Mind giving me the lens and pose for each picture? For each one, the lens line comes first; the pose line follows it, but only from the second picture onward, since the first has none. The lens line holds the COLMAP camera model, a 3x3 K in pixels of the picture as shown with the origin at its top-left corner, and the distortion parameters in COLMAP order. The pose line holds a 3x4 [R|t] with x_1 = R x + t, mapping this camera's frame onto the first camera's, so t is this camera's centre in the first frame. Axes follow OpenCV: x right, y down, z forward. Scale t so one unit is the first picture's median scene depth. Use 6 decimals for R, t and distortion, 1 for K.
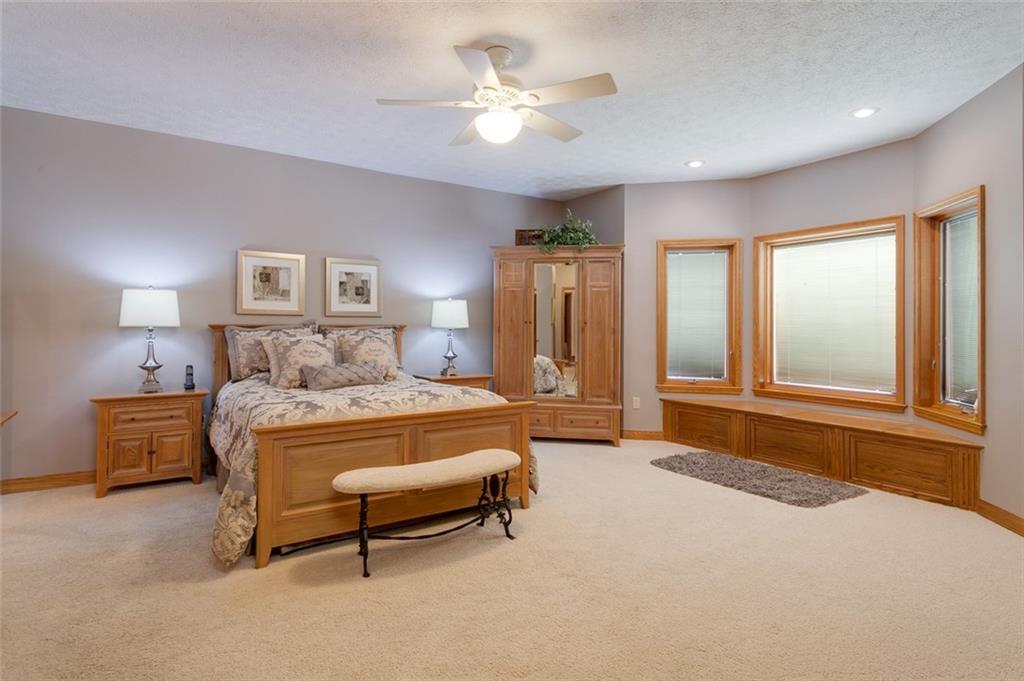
lens RADIAL K [[443.8, 0, 510.2], [0, 443.8, 322.2], [0, 0, 1]] dist [-0.080615, -0.000180]
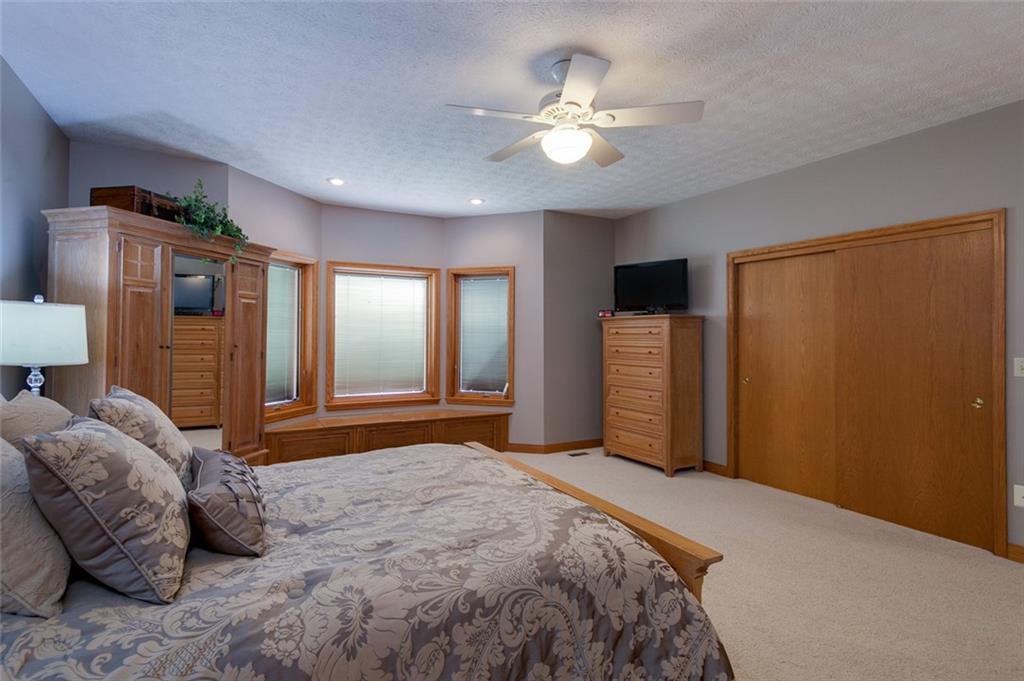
lens RADIAL K [[432.8, 0, 512.3], [0, 432.8, 328.8], [0, 0, 1]] dist [-0.000118, -0.000061]
pose [[0.163638, 0.019245, 0.986333, -0.500941], [-0.004366, 0.999814, -0.018784, -0.016907], [-0.986511, -0.001232, 0.163692, 0.468519]]
